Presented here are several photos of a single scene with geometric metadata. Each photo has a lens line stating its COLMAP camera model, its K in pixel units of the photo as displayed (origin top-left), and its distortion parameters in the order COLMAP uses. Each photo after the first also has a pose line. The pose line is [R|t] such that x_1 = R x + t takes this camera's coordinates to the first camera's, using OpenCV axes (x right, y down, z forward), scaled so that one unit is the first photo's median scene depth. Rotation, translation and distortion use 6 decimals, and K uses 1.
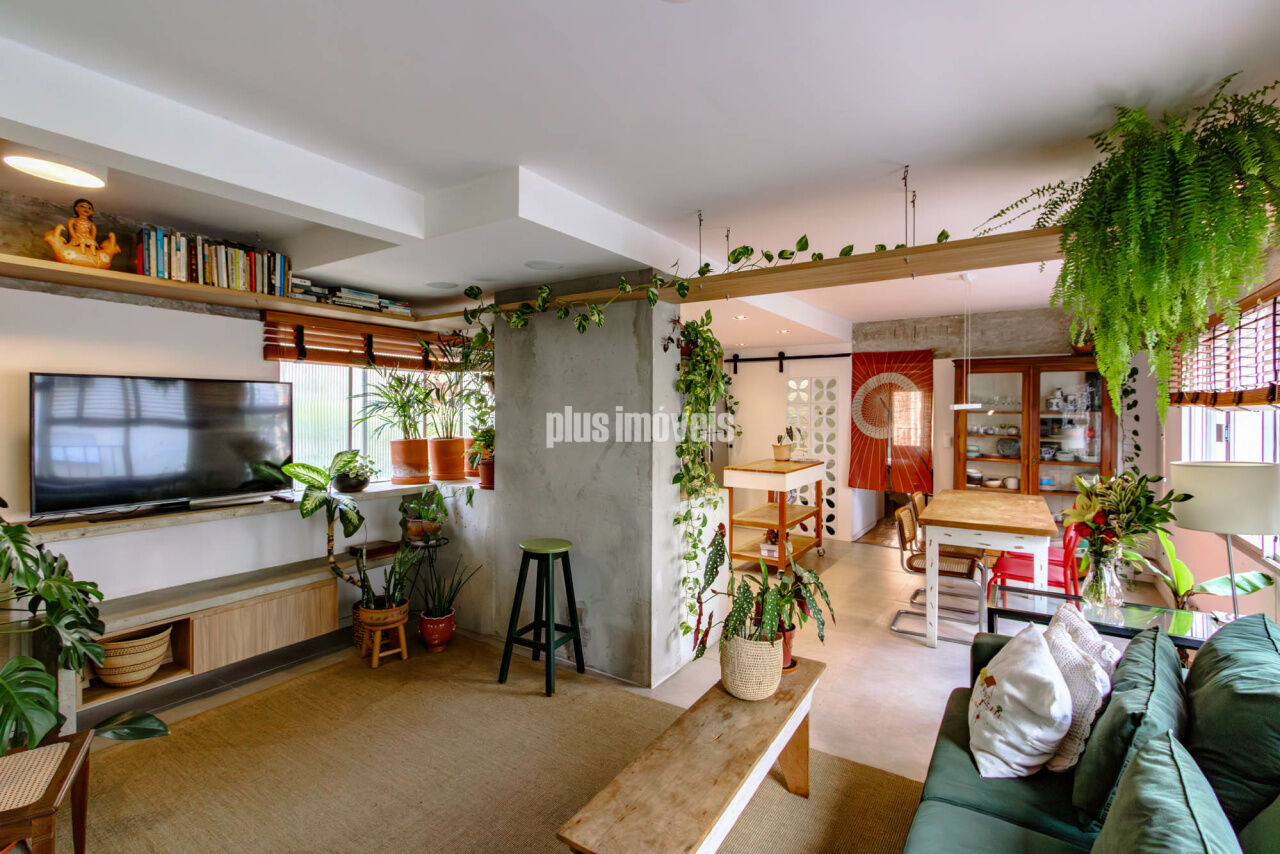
lens RADIAL K [[581.2, 0, 641.2], [0, 581.2, 418.5], [0, 0, 1]] dist [0.012429, -0.003201]
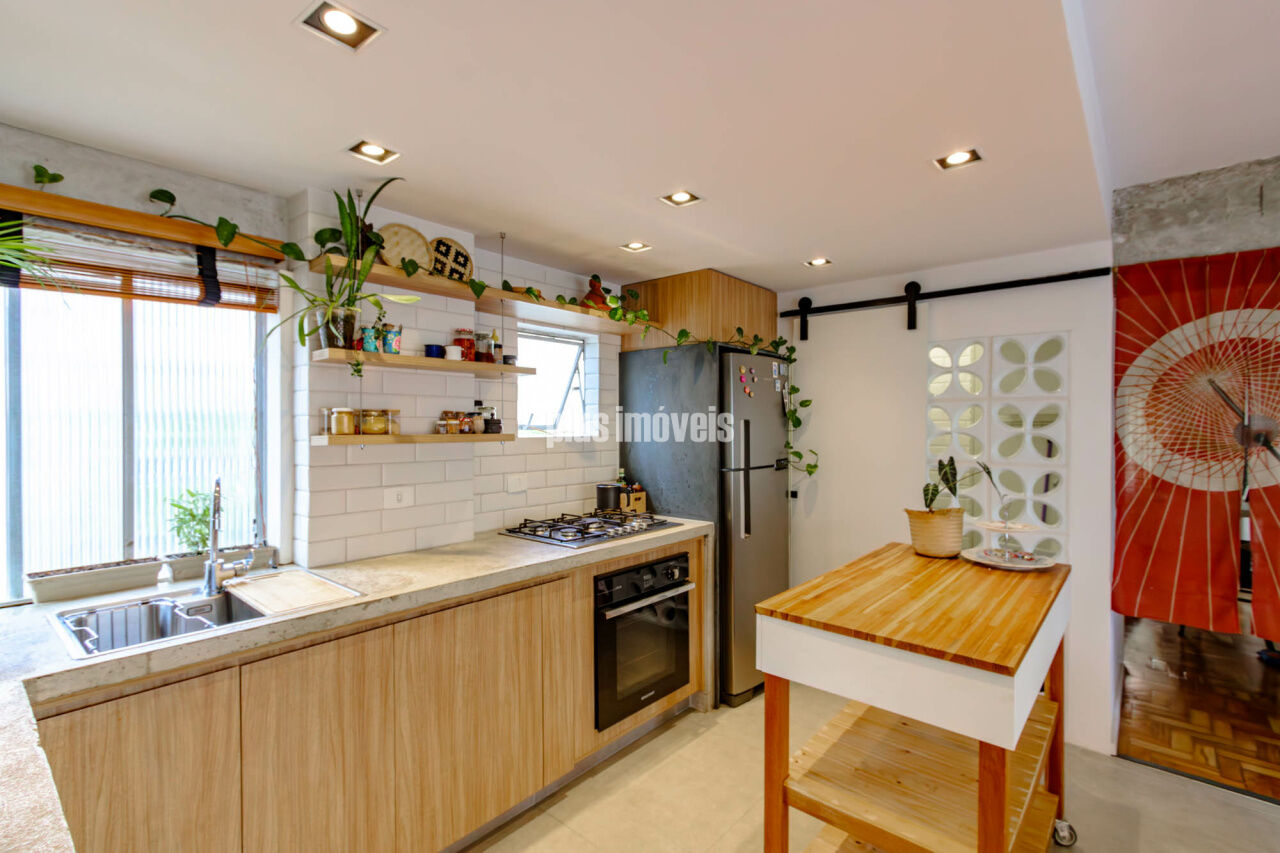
lens RADIAL K [[581.2, 0, 624.6], [0, 581.2, 436.7], [0, 0, 1]] dist [0.012429, -0.003201]
pose [[0.990861, 0.001404, -0.134880, 0.168874], [-0.000451, 0.999975, 0.007100, -0.004773], [0.134886, -0.006974, 0.990837, 1.040179]]
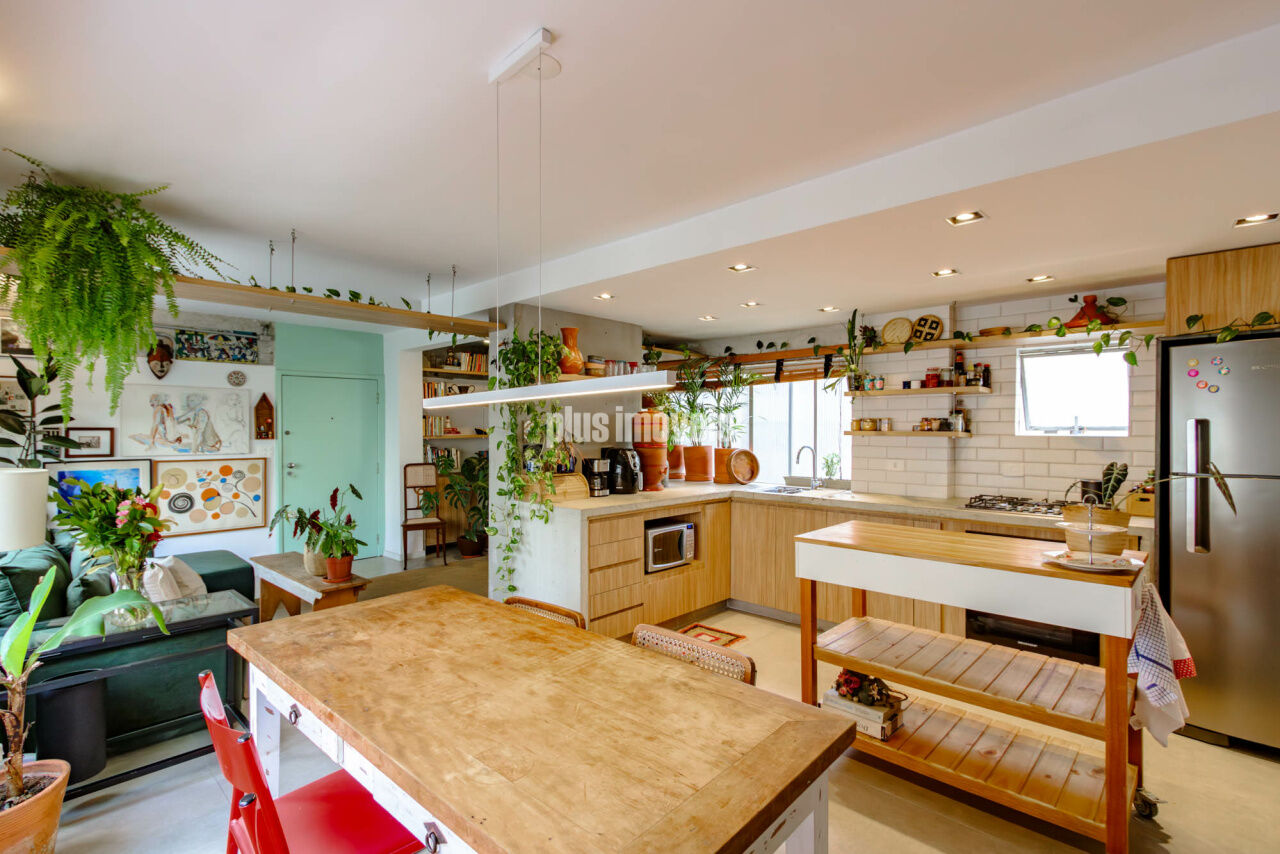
lens RADIAL K [[596.0, 0, 638.4], [0, 596.0, 433.6], [0, 0, 1]] dist [0.012032, -0.002307]
pose [[-0.171486, 0.004995, -0.985174, 1.076588], [-0.015629, 0.999848, 0.007790, 0.000824], [0.985063, 0.016733, -0.171382, 1.317929]]
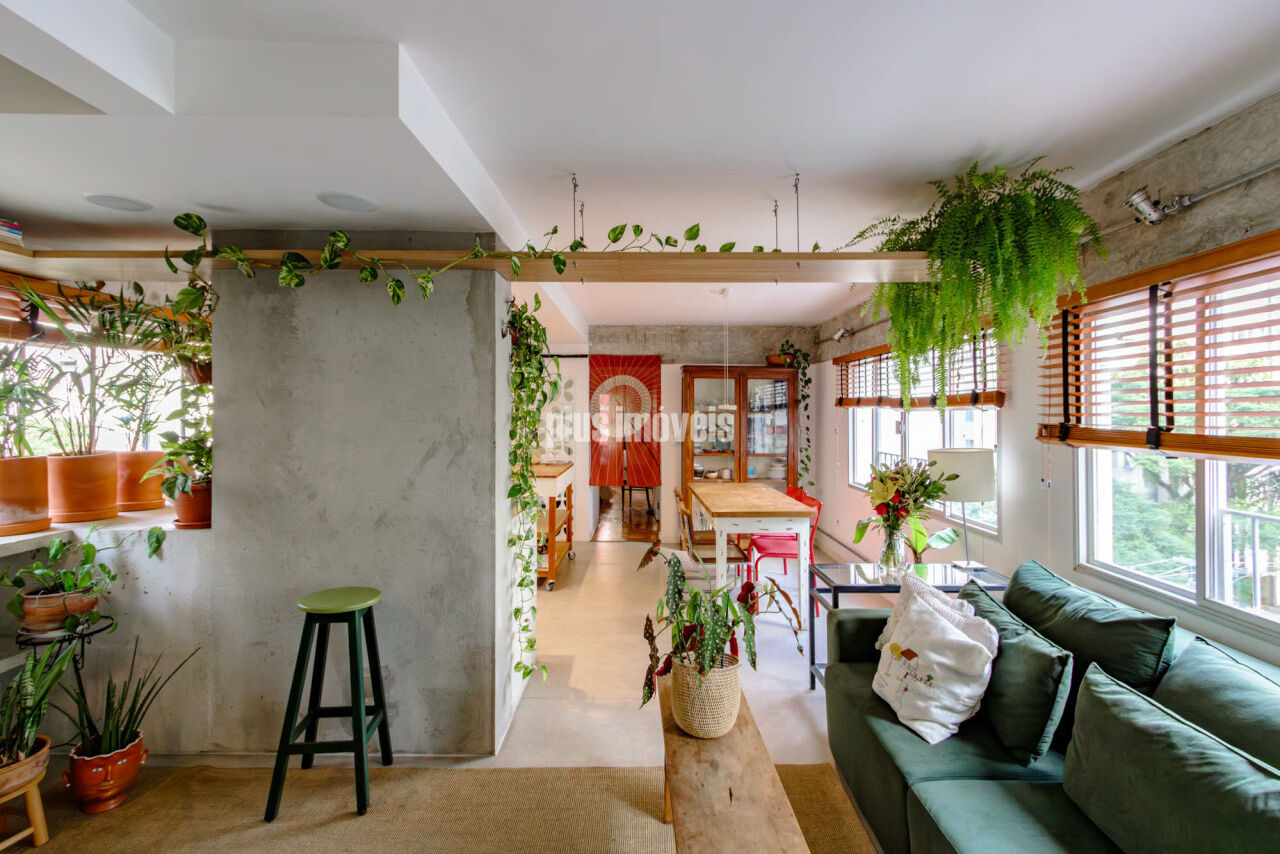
lens RADIAL K [[587.4, 0, 649.0], [0, 587.4, 415.1], [0, 0, 1]] dist [0.010932, 0.000060]
pose [[0.834883, -0.001613, 0.550425, -0.206861], [0.006566, 0.999954, -0.007029, 0.001569], [-0.550388, 0.009483, 0.834855, 0.164669]]
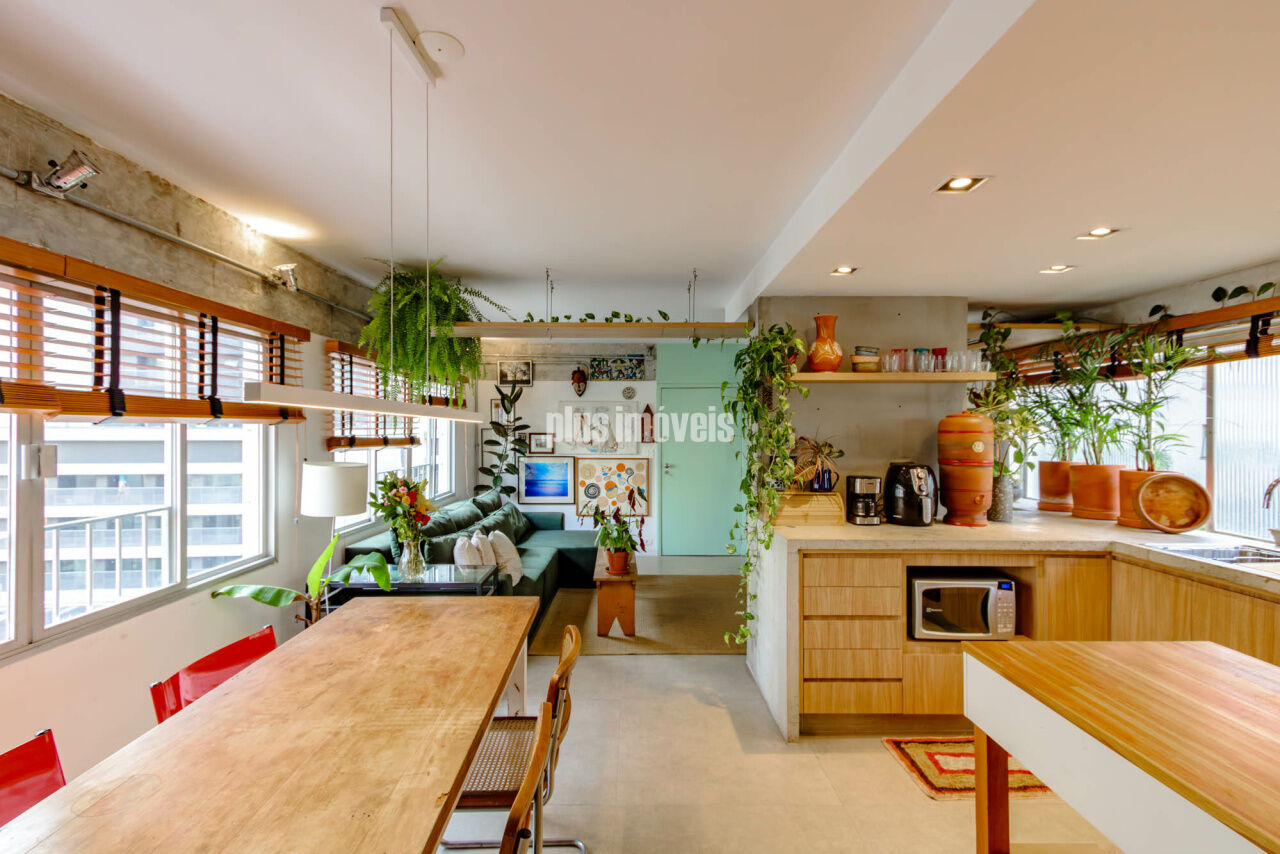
lens RADIAL K [[581.2, 0, 634.4], [0, 581.2, 429.9], [0, 0, 1]] dist [0.012429, -0.003201]
pose [[-0.832149, -0.004524, -0.554534, 0.743084], [-0.012641, 0.999862, 0.010813, -0.016418], [0.554408, 0.016008, -0.832091, 1.581201]]
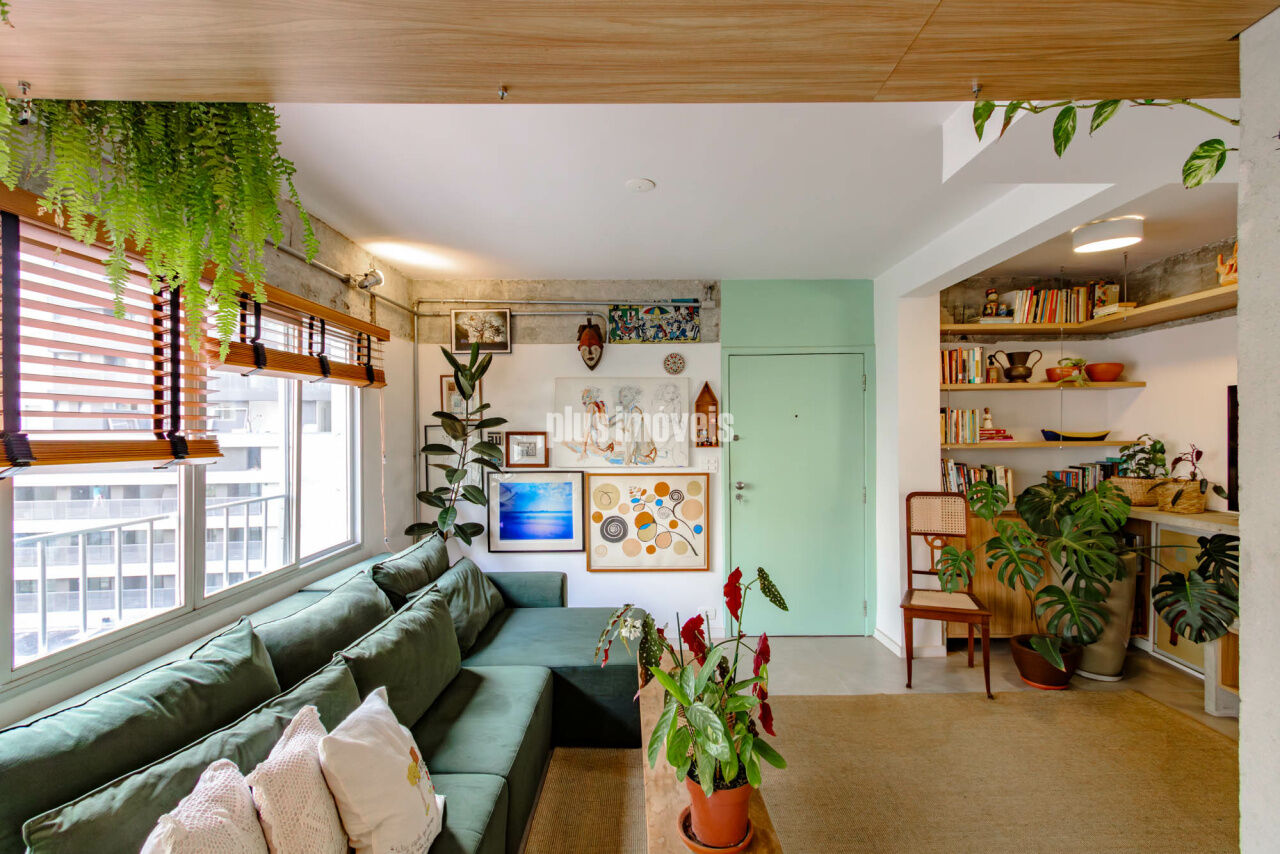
lens RADIAL K [[587.4, 0, 649.1], [0, 587.4, 435.0], [0, 0, 1]] dist [0.010932, 0.000060]
pose [[-0.825367, 0.003125, -0.564588, 0.398347], [-0.005264, 0.999899, 0.013230, 0.006978], [0.564572, 0.013892, -0.825267, 0.920777]]
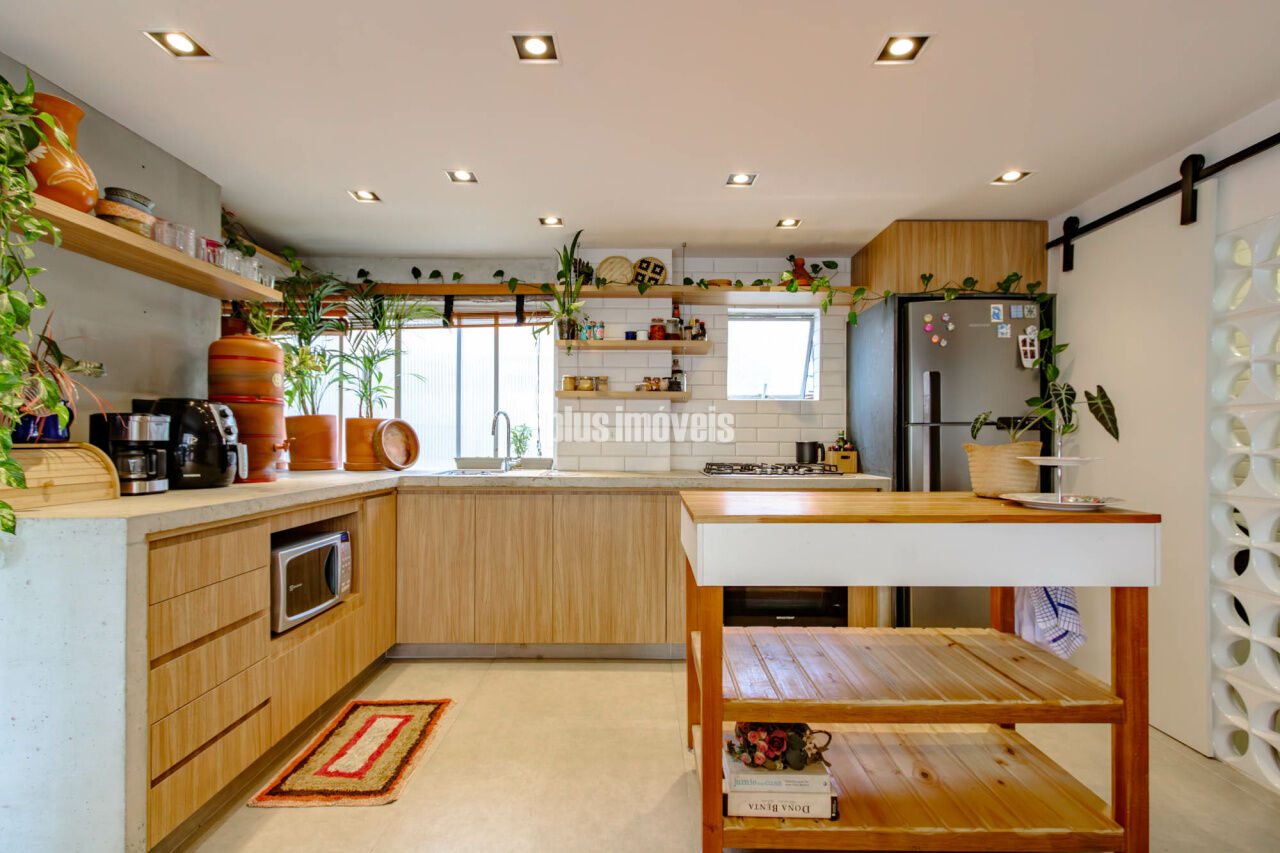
lens RADIAL K [[581.2, 0, 637.9], [0, 581.2, 440.2], [0, 0, 1]] dist [0.012429, -0.003201]
pose [[0.552222, 0.000375, -0.833697, 0.649682], [-0.014354, 0.999856, -0.009059, 0.080226], [0.833574, 0.016970, 0.552148, 1.132278]]
